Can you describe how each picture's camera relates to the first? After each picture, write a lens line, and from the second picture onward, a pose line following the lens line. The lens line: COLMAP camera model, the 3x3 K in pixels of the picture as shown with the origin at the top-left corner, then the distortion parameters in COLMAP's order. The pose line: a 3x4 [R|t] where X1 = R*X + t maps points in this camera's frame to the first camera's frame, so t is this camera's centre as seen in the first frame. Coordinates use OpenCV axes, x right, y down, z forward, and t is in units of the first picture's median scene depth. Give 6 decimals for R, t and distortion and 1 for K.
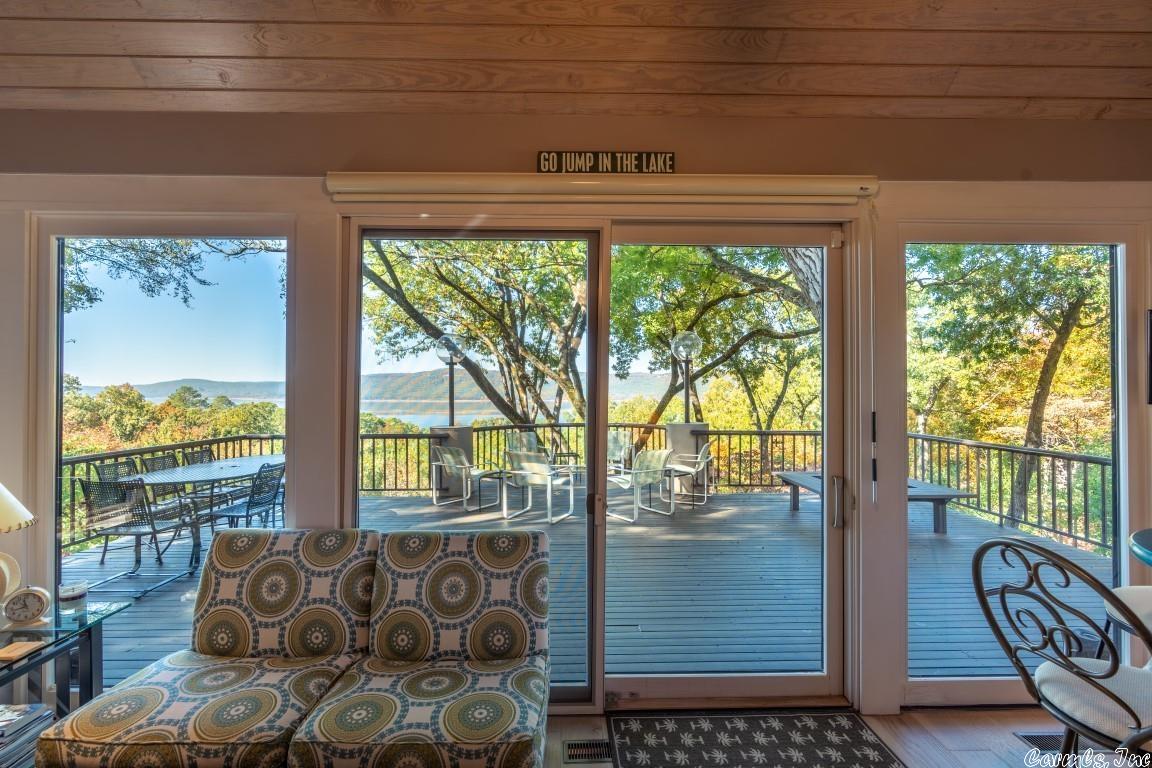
lens RADIAL K [[517.5, 0, 583.2], [0, 517.5, 385.6], [0, 0, 1]] dist [-0.007595, 0.002595]
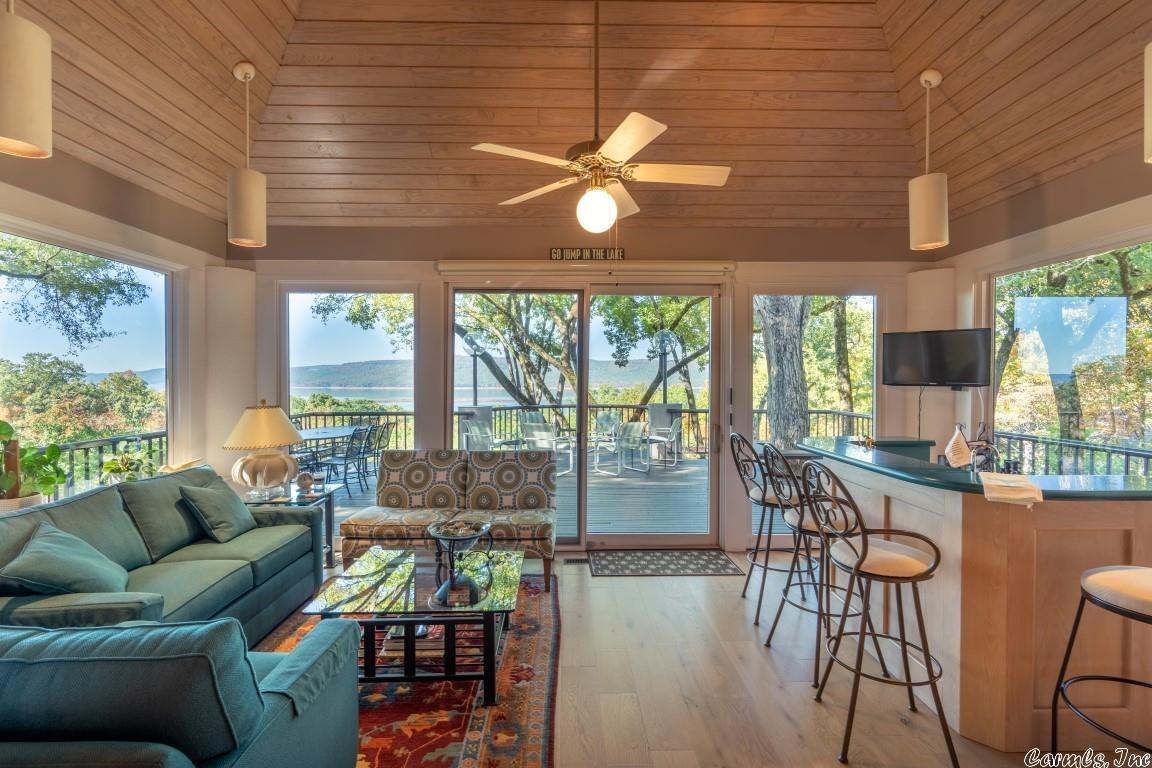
lens RADIAL K [[517.5, 0, 585.3], [0, 517.5, 383.3], [0, 0, 1]] dist [-0.007595, 0.002595]
pose [[1.000000, 0.000650, -0.000468, 0.013888], [-0.000640, 0.999787, 0.020619, -0.001836], [0.000481, -0.020619, 0.999787, -0.312025]]
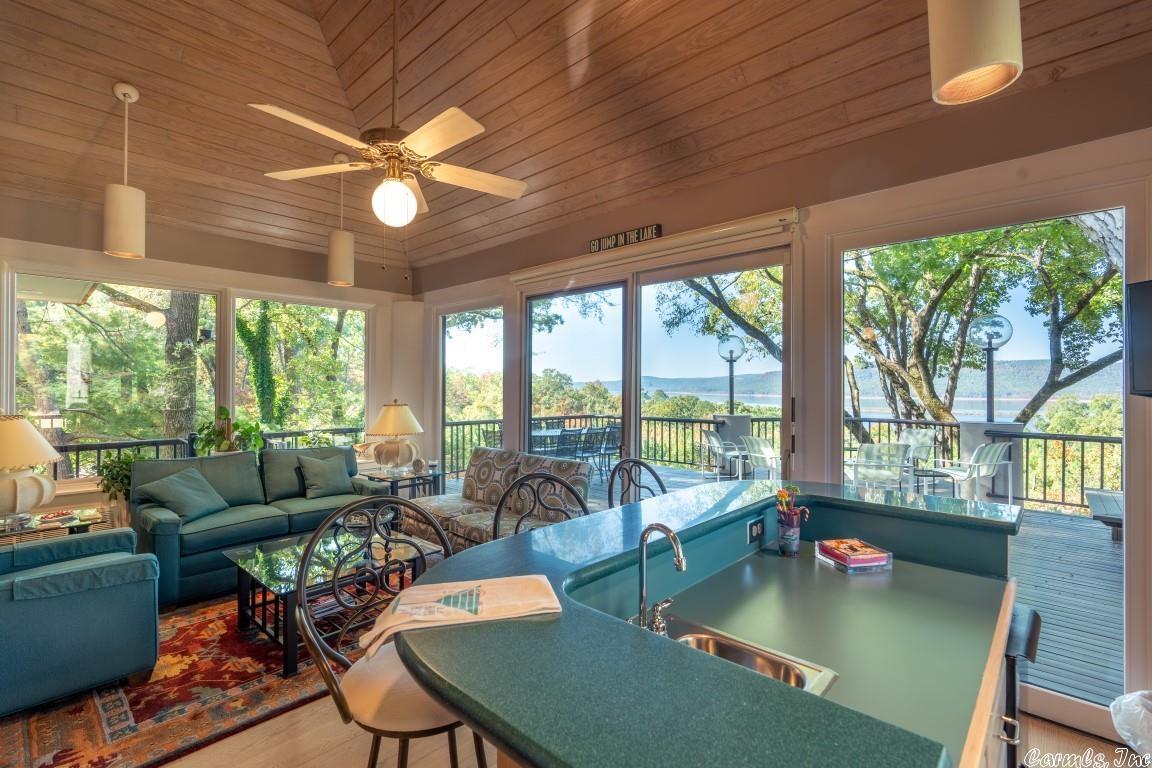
lens RADIAL K [[517.5, 0, 583.4], [0, 517.5, 380.9], [0, 0, 1]] dist [-0.007595, 0.002595]
pose [[0.725866, -0.004671, -0.687821, 0.380569], [0.005030, 0.999986, -0.001482, 0.003975], [0.687818, -0.002384, 0.725879, -0.090504]]
